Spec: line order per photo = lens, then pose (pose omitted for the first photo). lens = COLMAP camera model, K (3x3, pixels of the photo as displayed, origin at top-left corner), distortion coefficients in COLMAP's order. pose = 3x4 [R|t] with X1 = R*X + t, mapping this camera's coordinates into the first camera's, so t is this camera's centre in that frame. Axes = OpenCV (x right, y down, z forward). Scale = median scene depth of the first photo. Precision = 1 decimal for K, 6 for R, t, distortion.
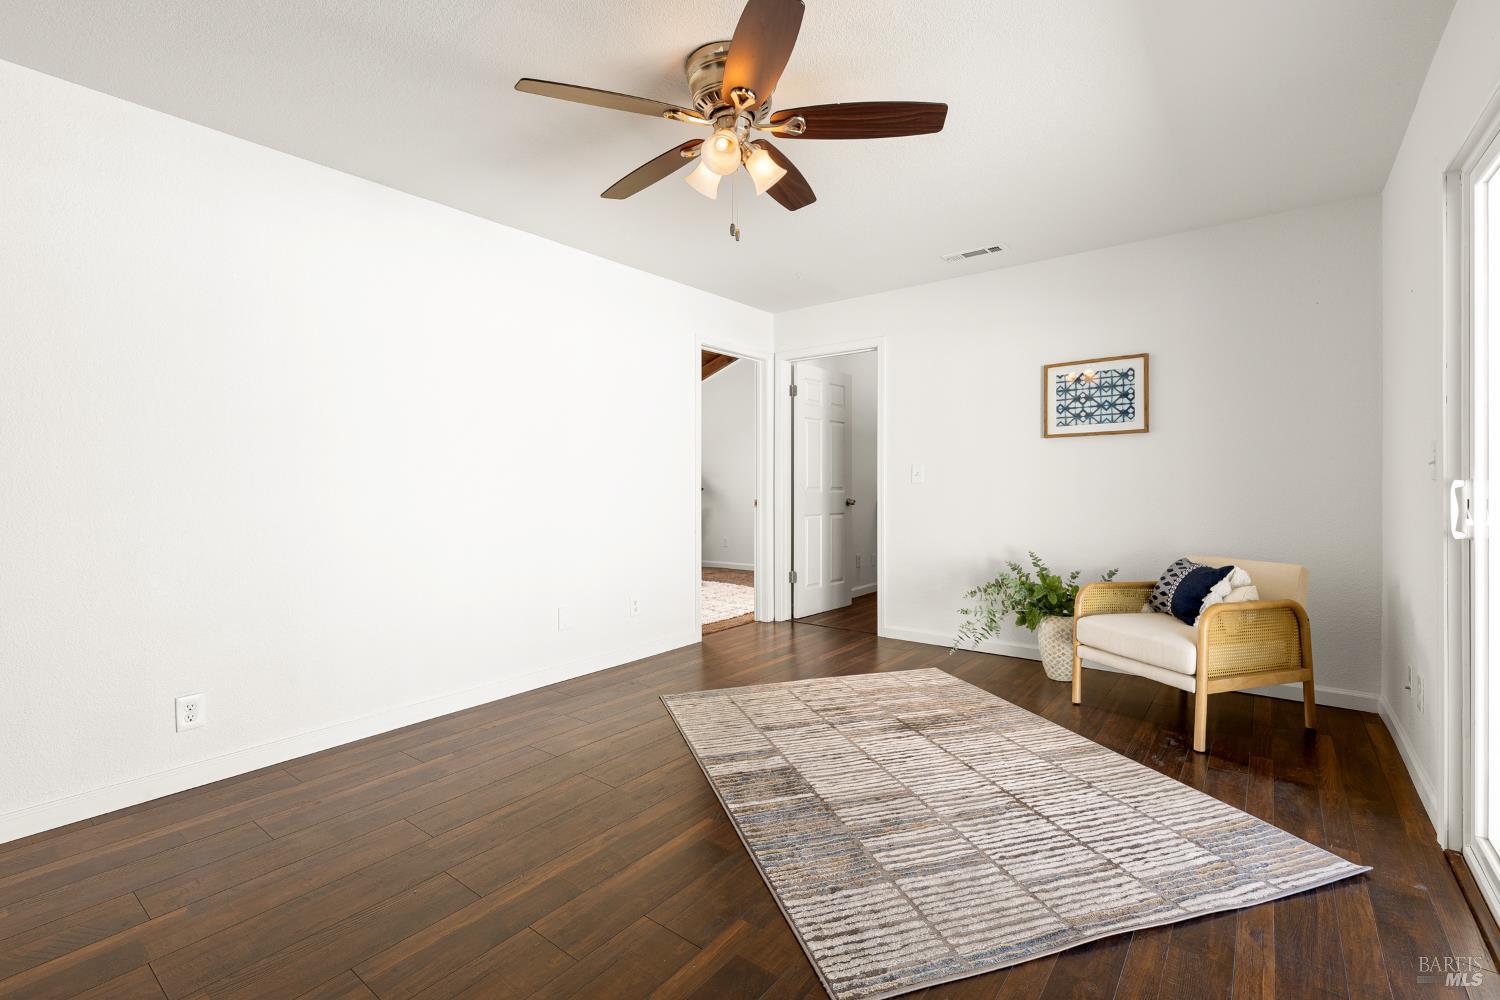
lens RADIAL K [[672.5, 0, 754.3], [0, 672.5, 489.1], [0, 0, 1]] dist [0.000513, 0.000065]
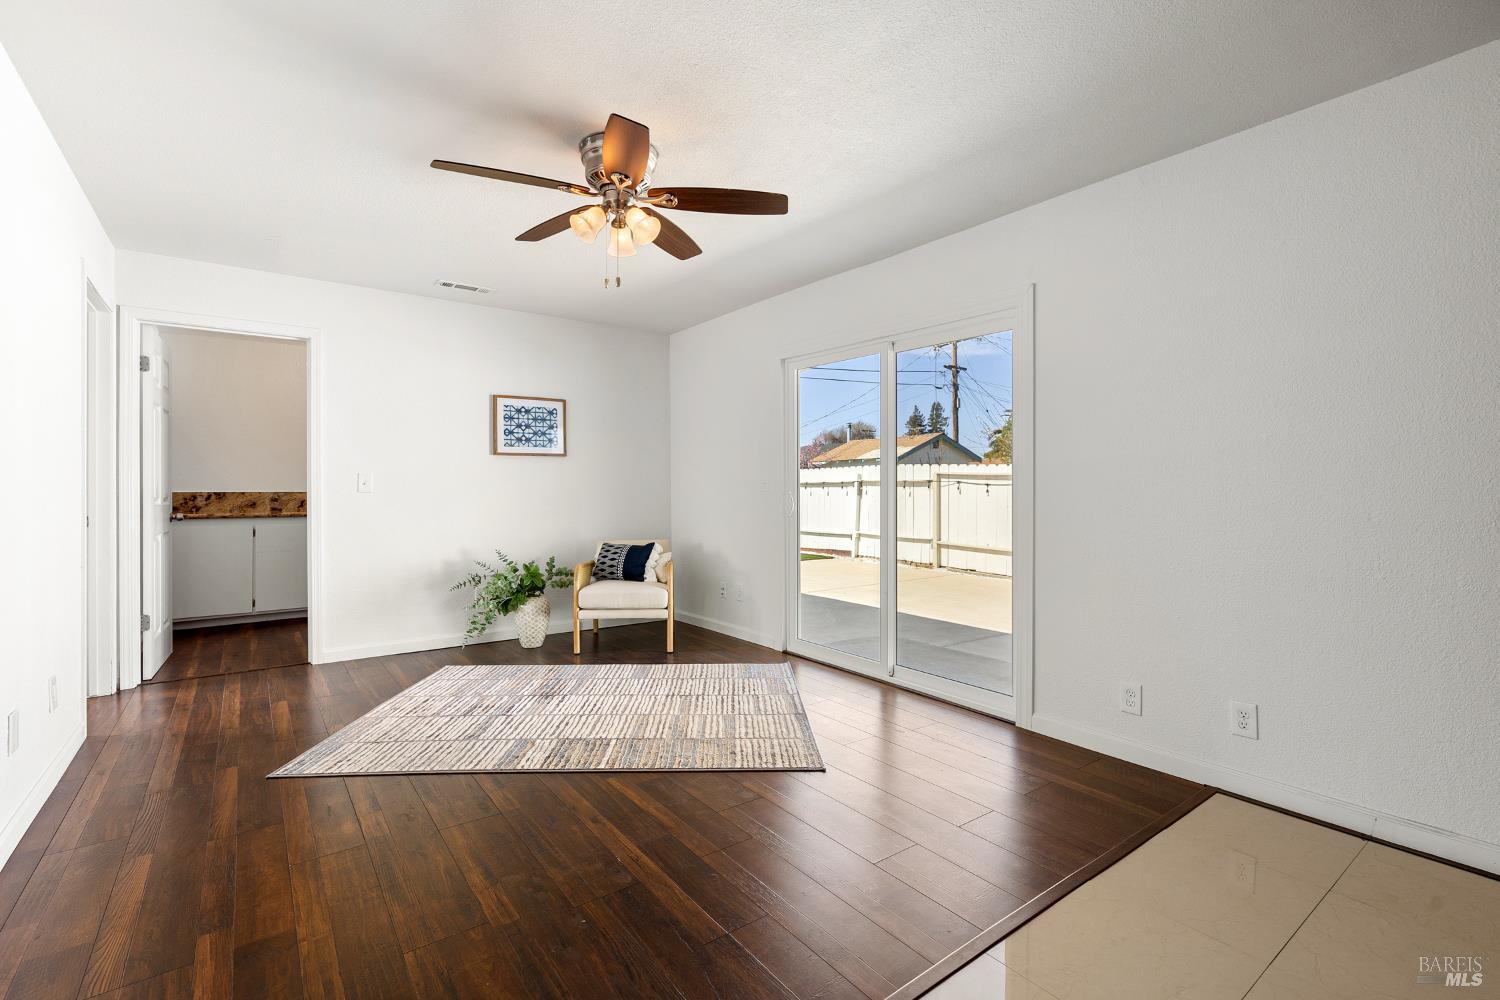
lens RADIAL K [[672.5, 0, 754.3], [0, 672.5, 489.1], [0, 0, 1]] dist [0.000513, 0.000065]
pose [[0.265346, 0.006447, 0.964132, -0.645470], [0.009039, 0.999917, -0.009174, 0.000106], [-0.964111, 0.011149, 0.265266, 0.250838]]
